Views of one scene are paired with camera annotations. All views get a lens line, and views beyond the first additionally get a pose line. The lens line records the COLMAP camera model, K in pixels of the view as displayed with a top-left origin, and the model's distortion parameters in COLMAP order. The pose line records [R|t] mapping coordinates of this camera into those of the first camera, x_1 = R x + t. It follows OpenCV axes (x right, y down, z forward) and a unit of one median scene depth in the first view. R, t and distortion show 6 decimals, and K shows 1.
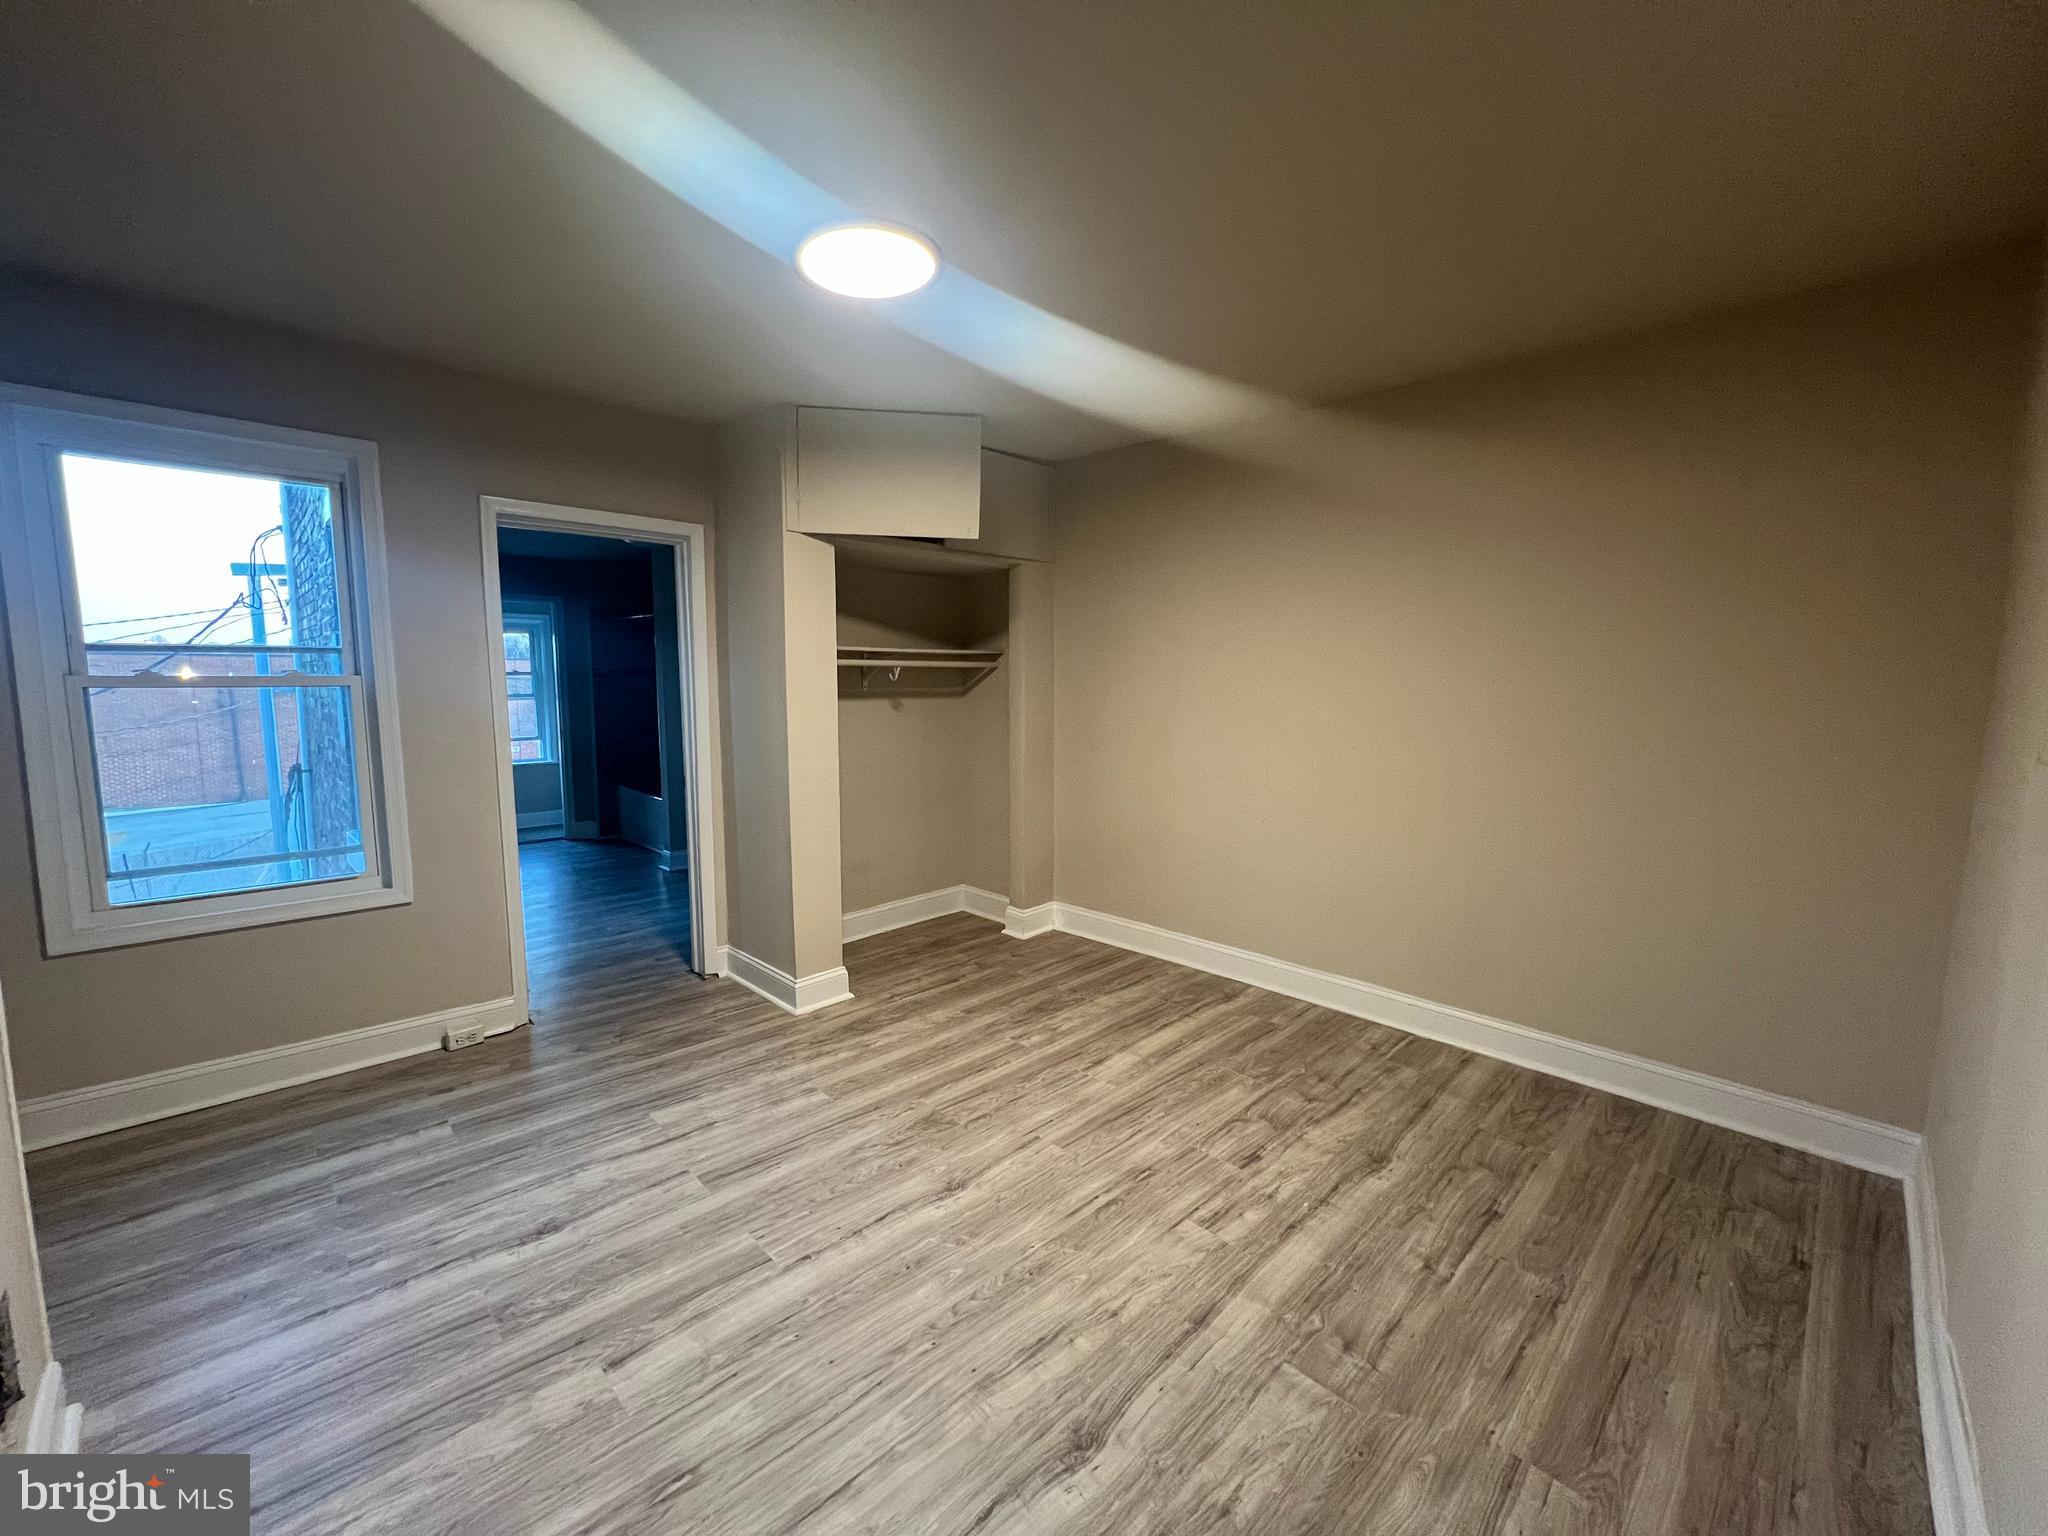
lens RADIAL K [[818.0, 0, 1026.8], [0, 818.0, 769.8], [0, 0, 1]] dist [-0.000870, 0.000317]
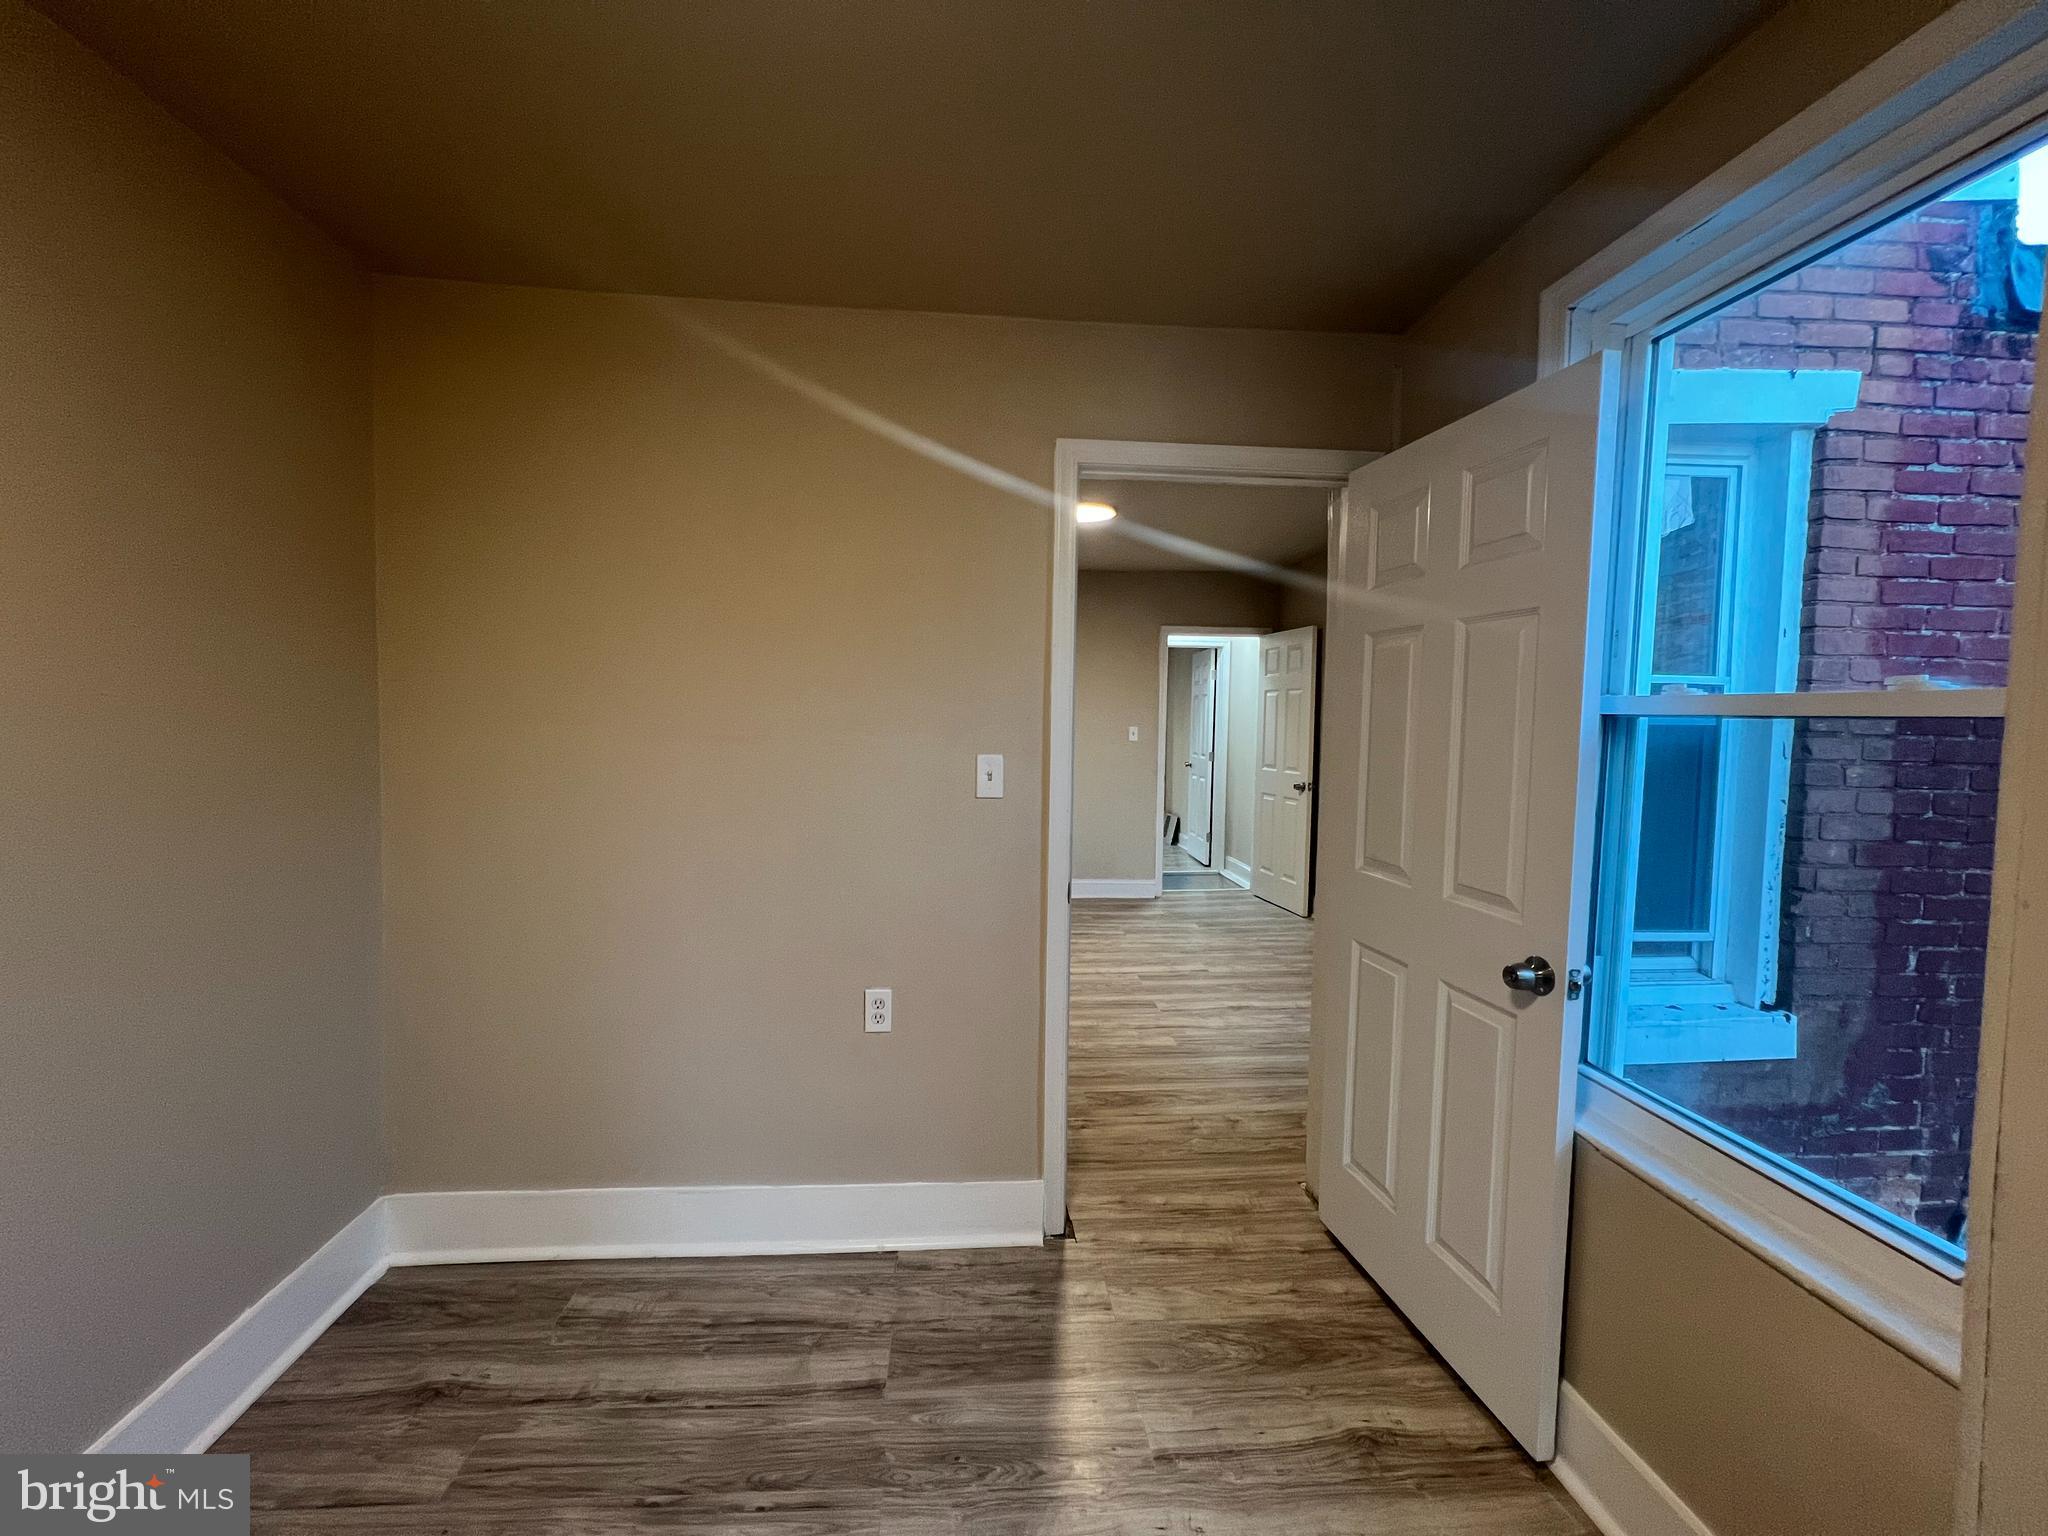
lens RADIAL K [[818.0, 0, 1017.6], [0, 818.0, 770.7], [0, 0, 1]] dist [-0.000870, 0.000317]
pose [[-0.764005, -0.055749, 0.642797, -1.231819], [0.064805, 0.984592, 0.162417, -0.268471], [-0.641947, 0.165744, -0.748620, 2.353523]]
